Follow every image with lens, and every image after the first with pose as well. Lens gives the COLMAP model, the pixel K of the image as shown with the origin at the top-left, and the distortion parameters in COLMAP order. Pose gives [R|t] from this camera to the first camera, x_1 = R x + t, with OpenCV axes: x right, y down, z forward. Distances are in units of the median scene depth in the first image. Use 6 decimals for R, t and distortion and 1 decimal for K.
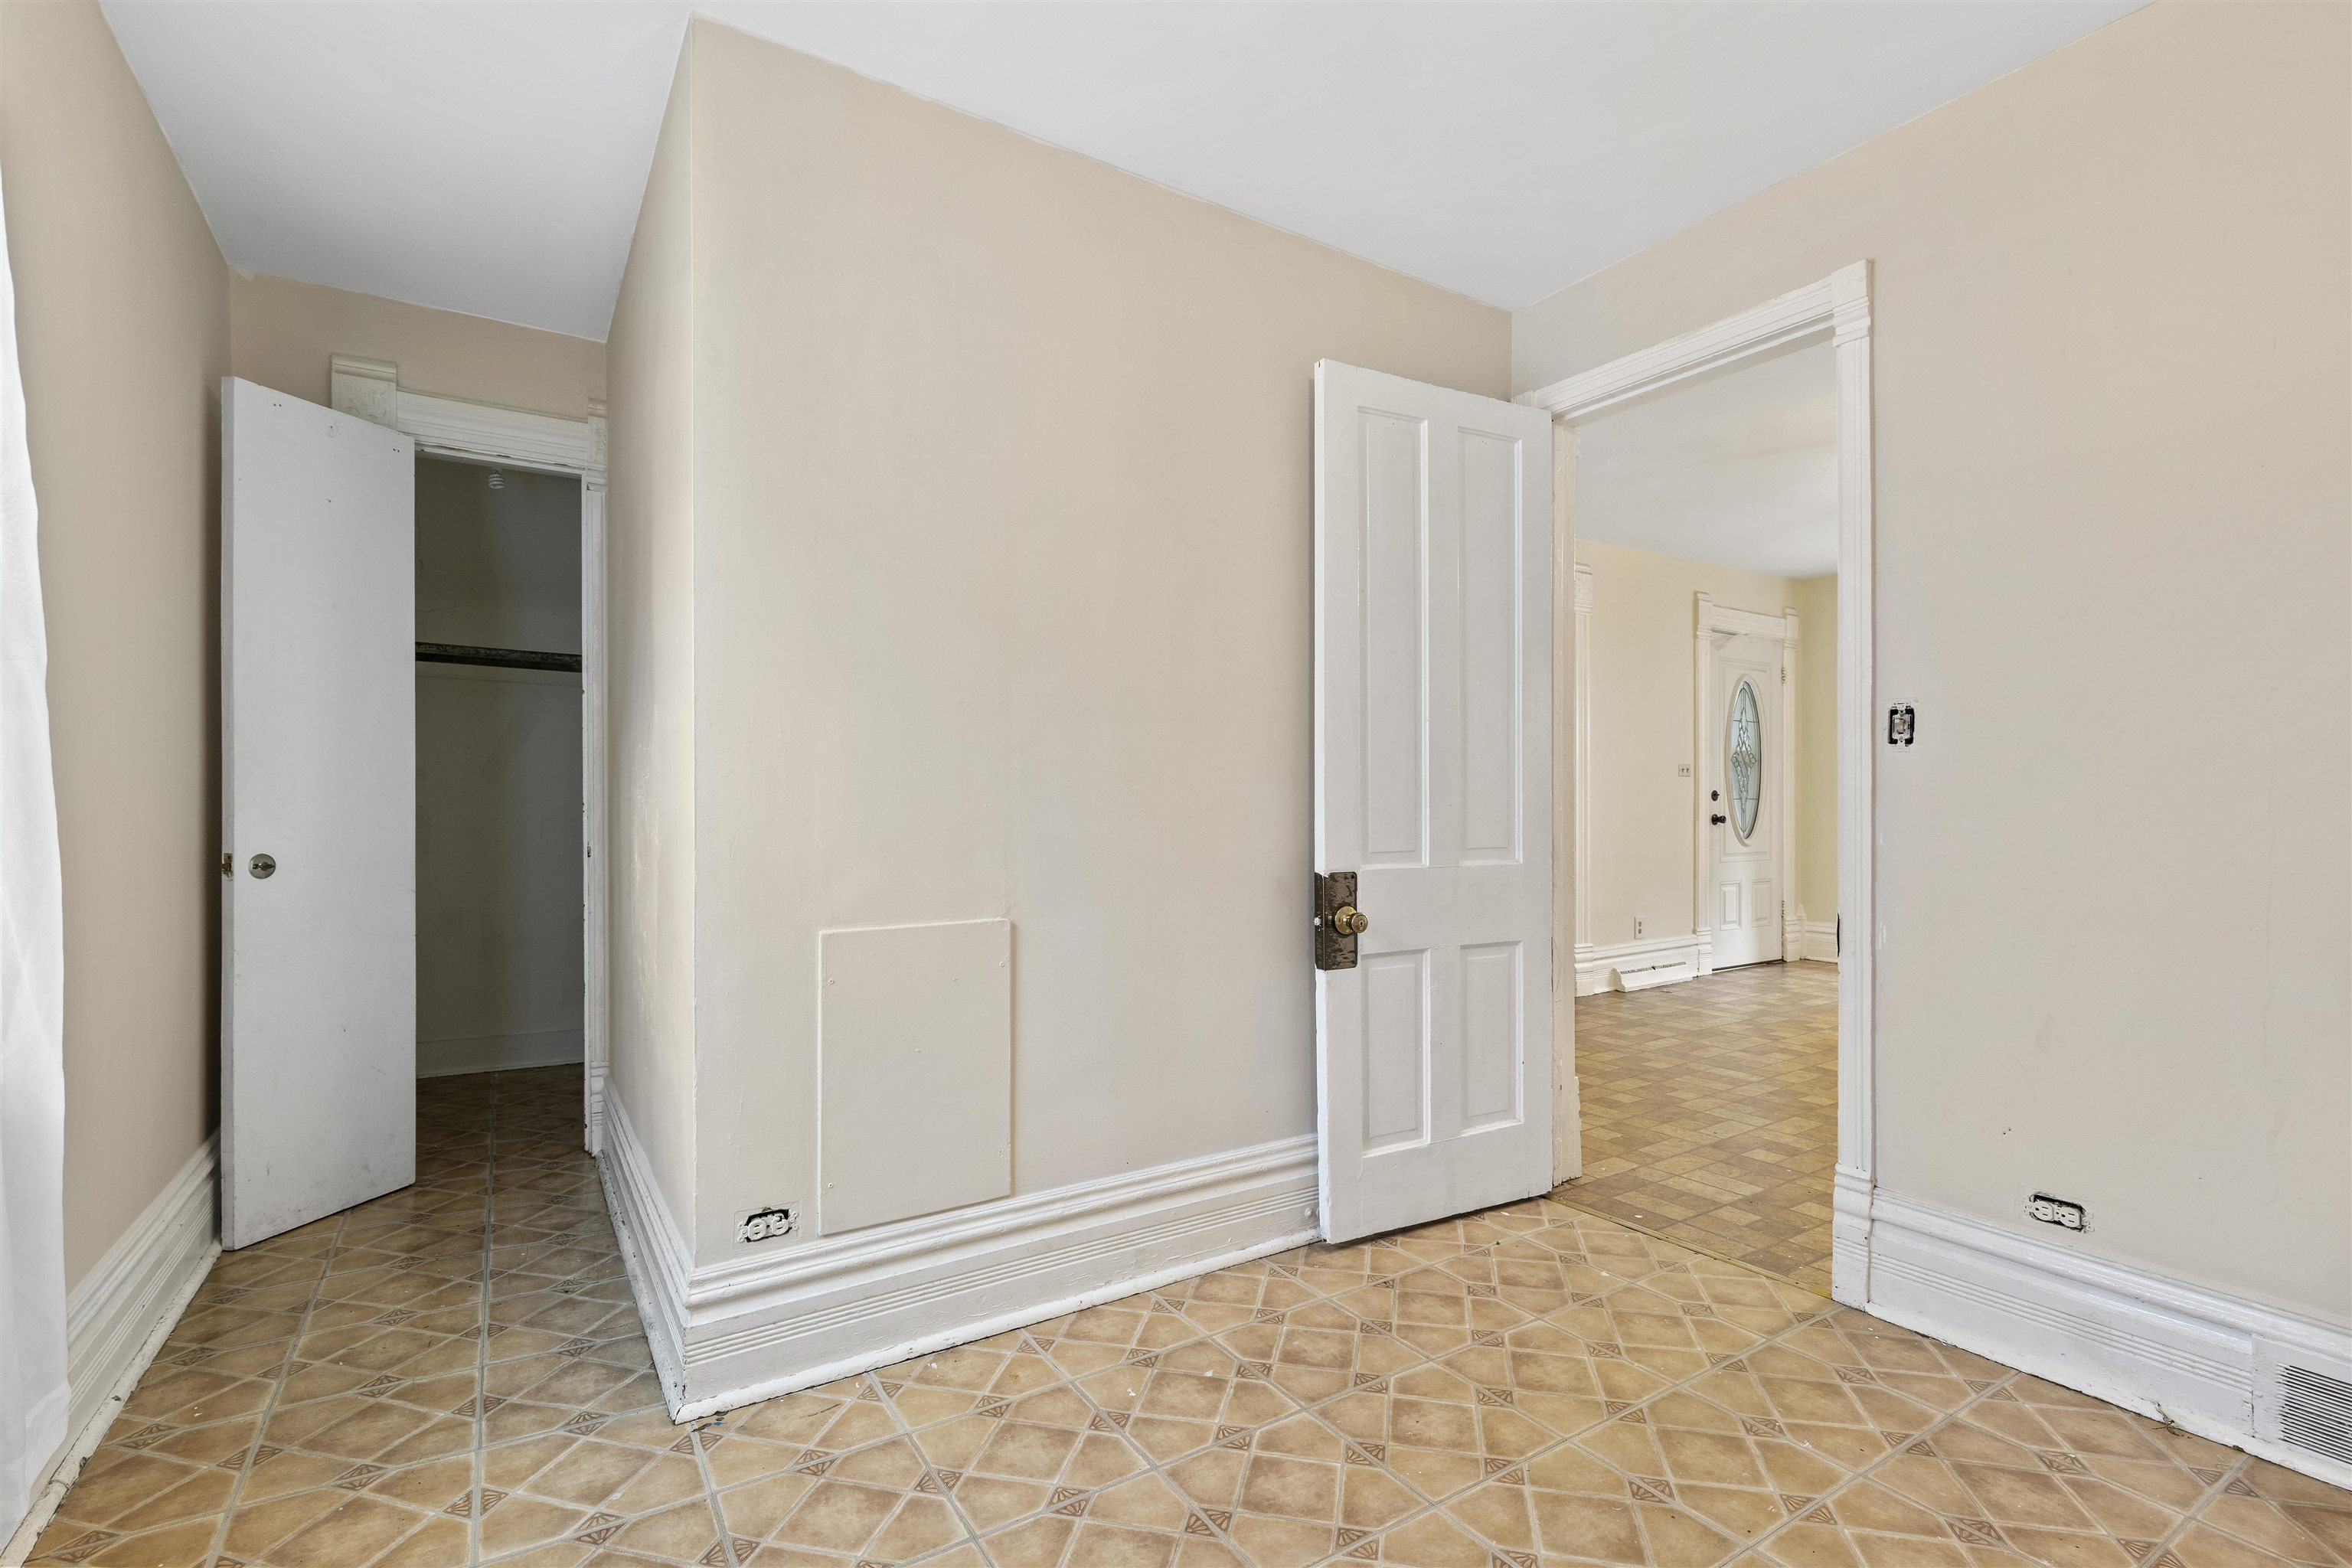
lens RADIAL K [[1056.9, 0, 1156.7], [0, 1056.9, 799.9], [0, 0, 1]] dist [0.010466, -0.002924]
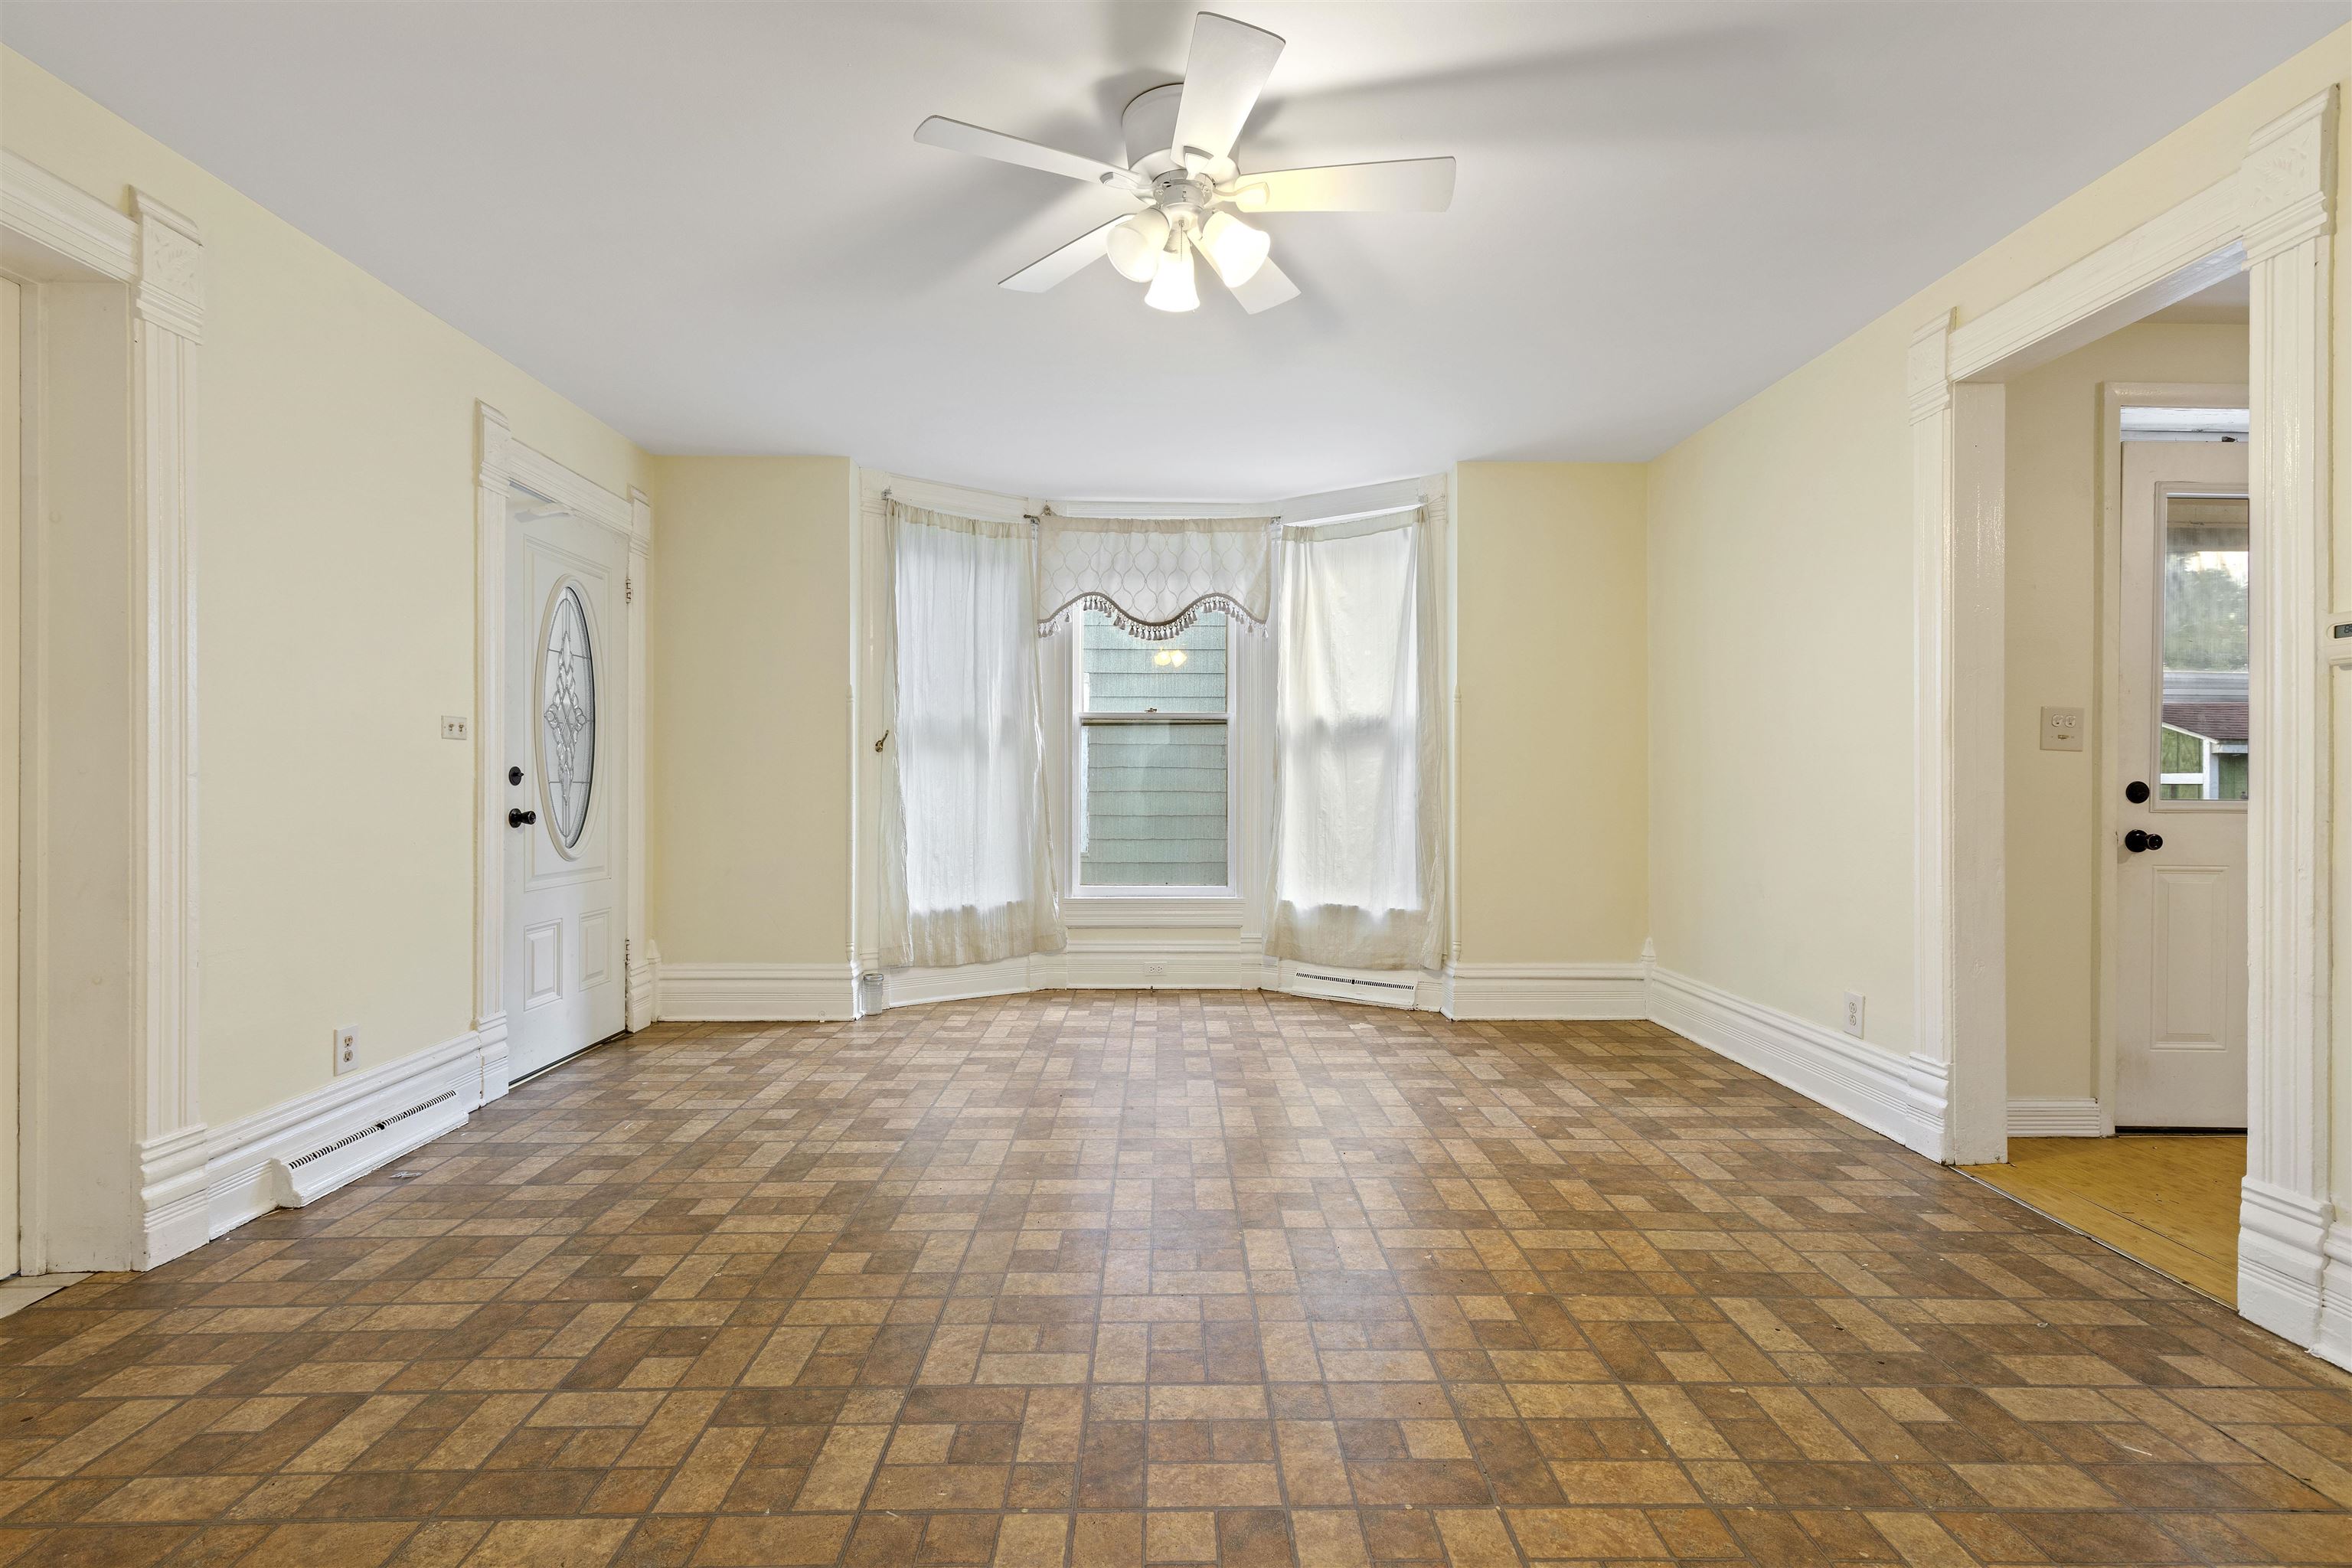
lens RADIAL K [[1056.9, 0, 1170.0], [0, 1056.9, 783.5], [0, 0, 1]] dist [0.010466, -0.002924]
pose [[0.522846, -0.002870, 0.852423, 0.223742], [-0.007449, 0.999941, 0.007936, -0.006980], [-0.852395, -0.010499, 0.522793, 0.400481]]
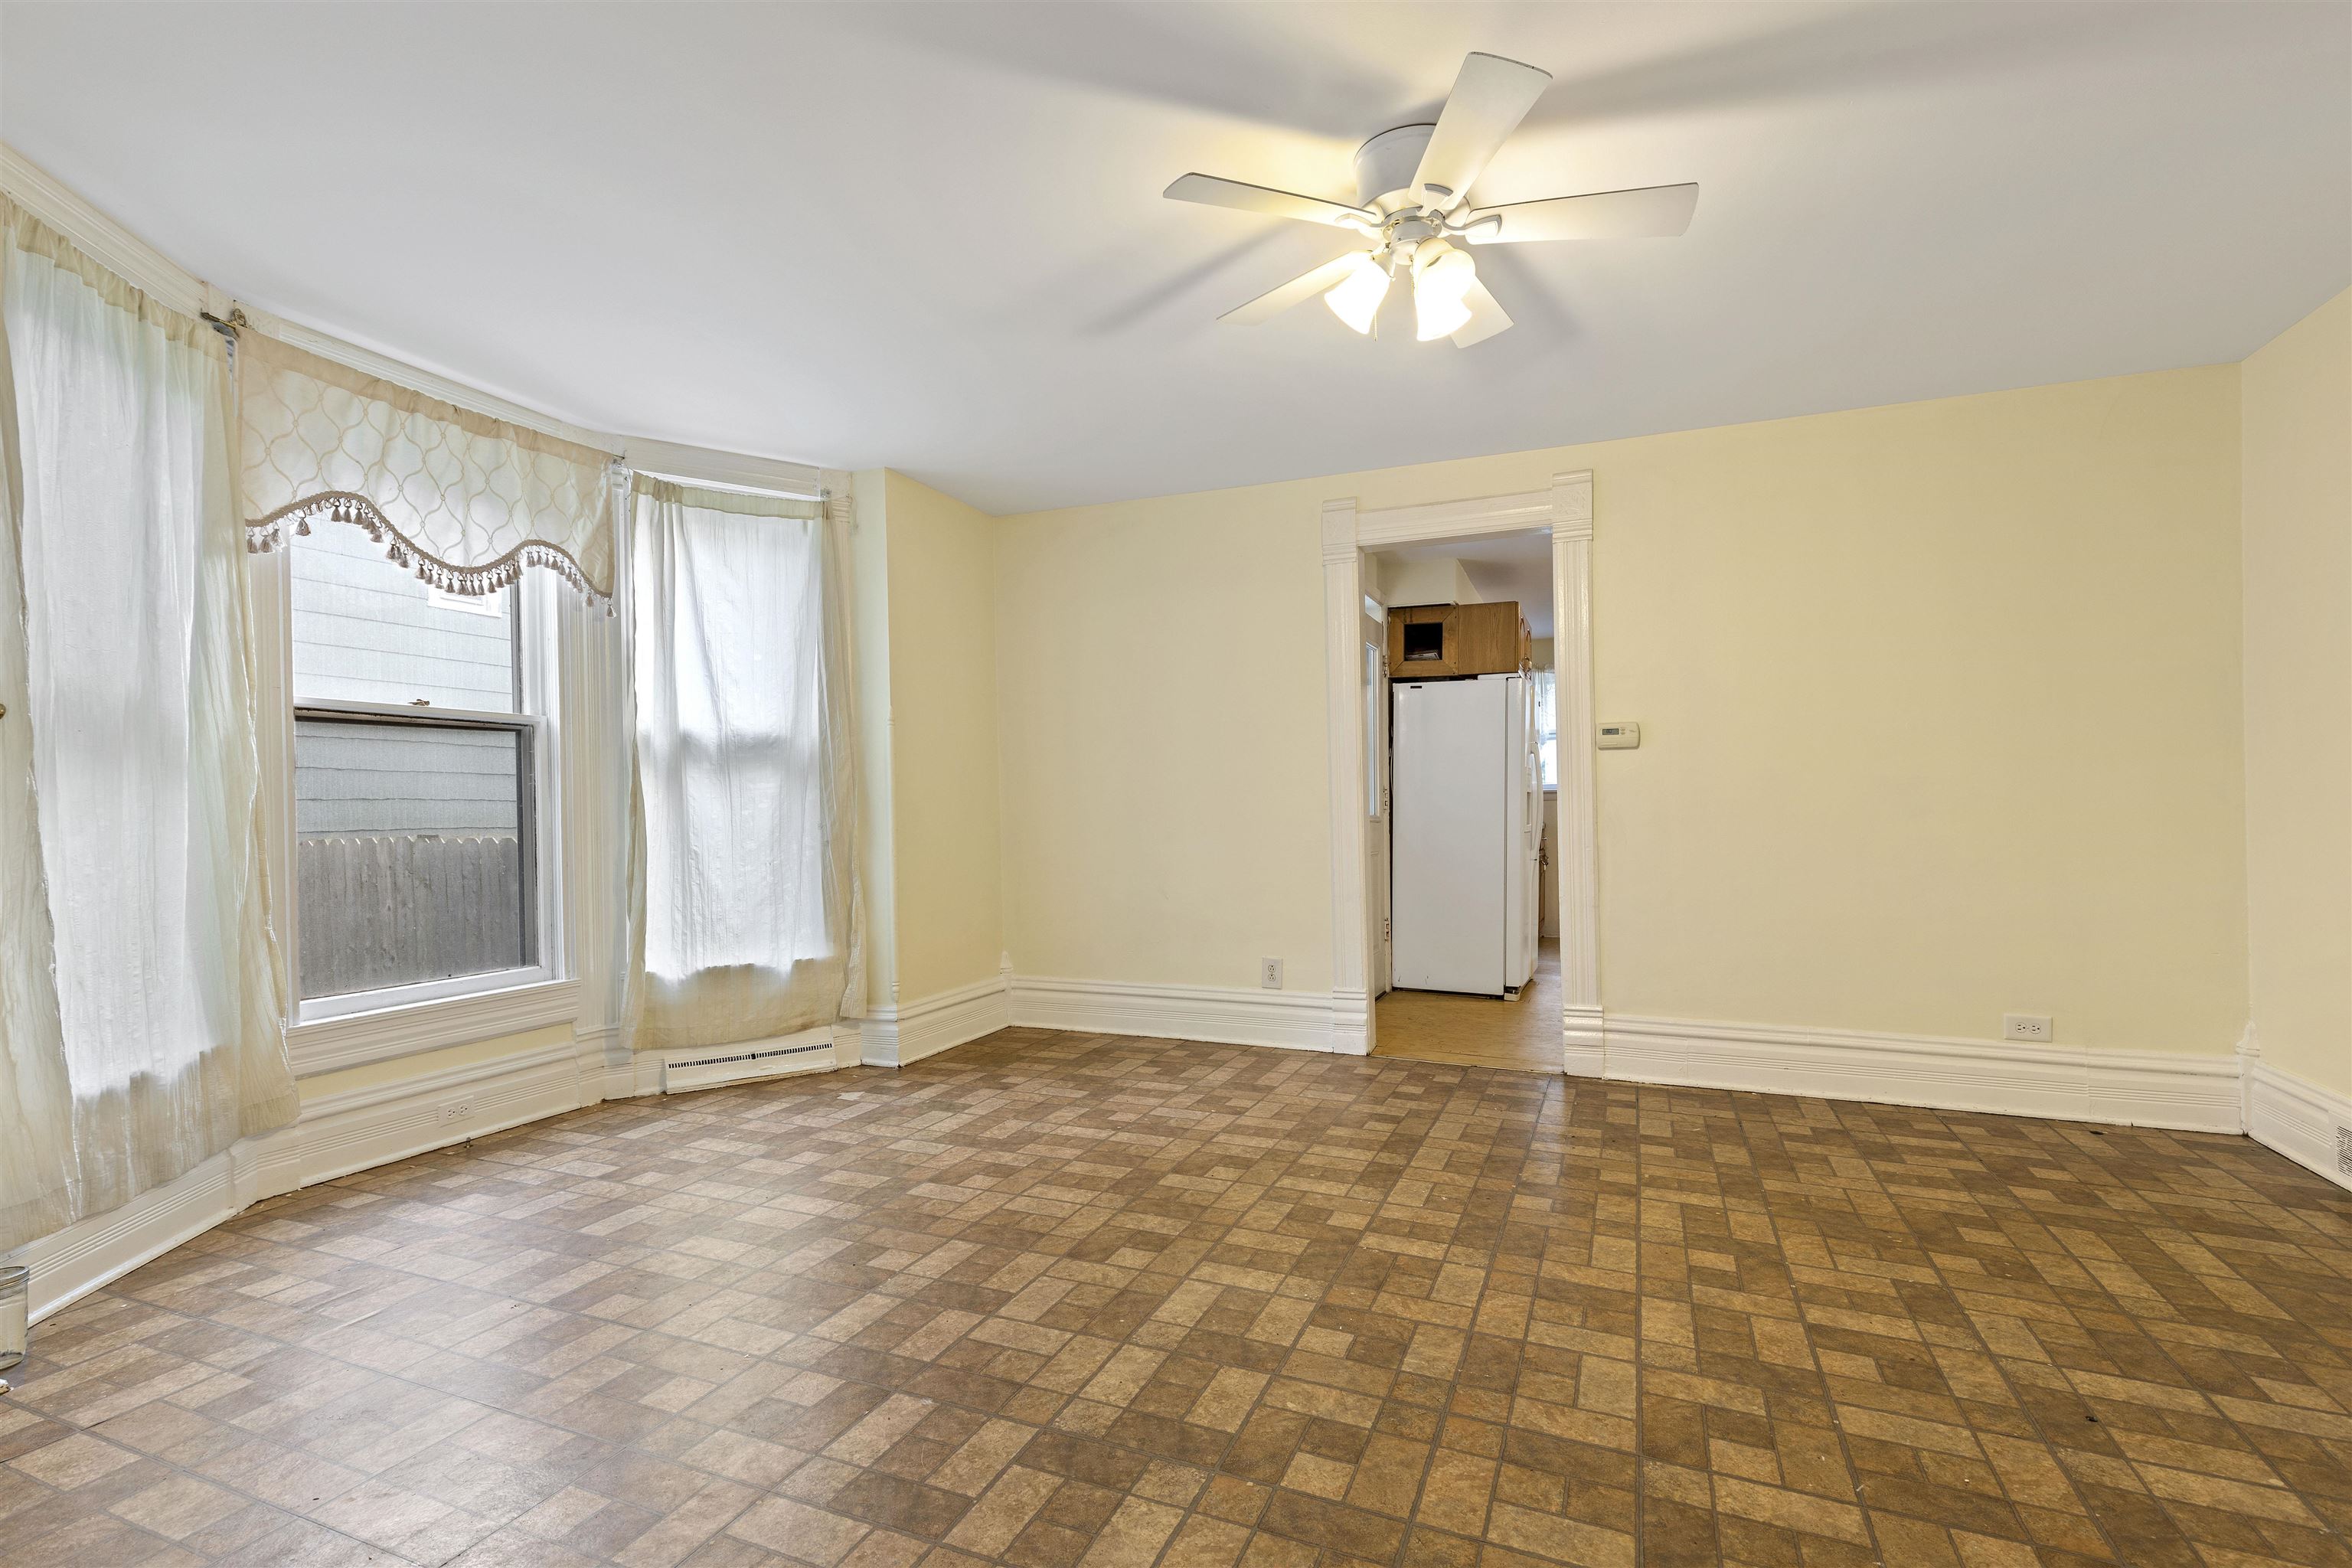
lens RADIAL K [[1056.9, 0, 1210.8], [0, 1056.9, 825.3], [0, 0, 1]] dist [0.010466, -0.002924]
pose [[-0.574062, -0.013871, 0.818695, 0.282093], [-0.000086, 0.999858, 0.016880, -0.006641], [-0.818812, 0.009620, -0.573981, 0.921987]]
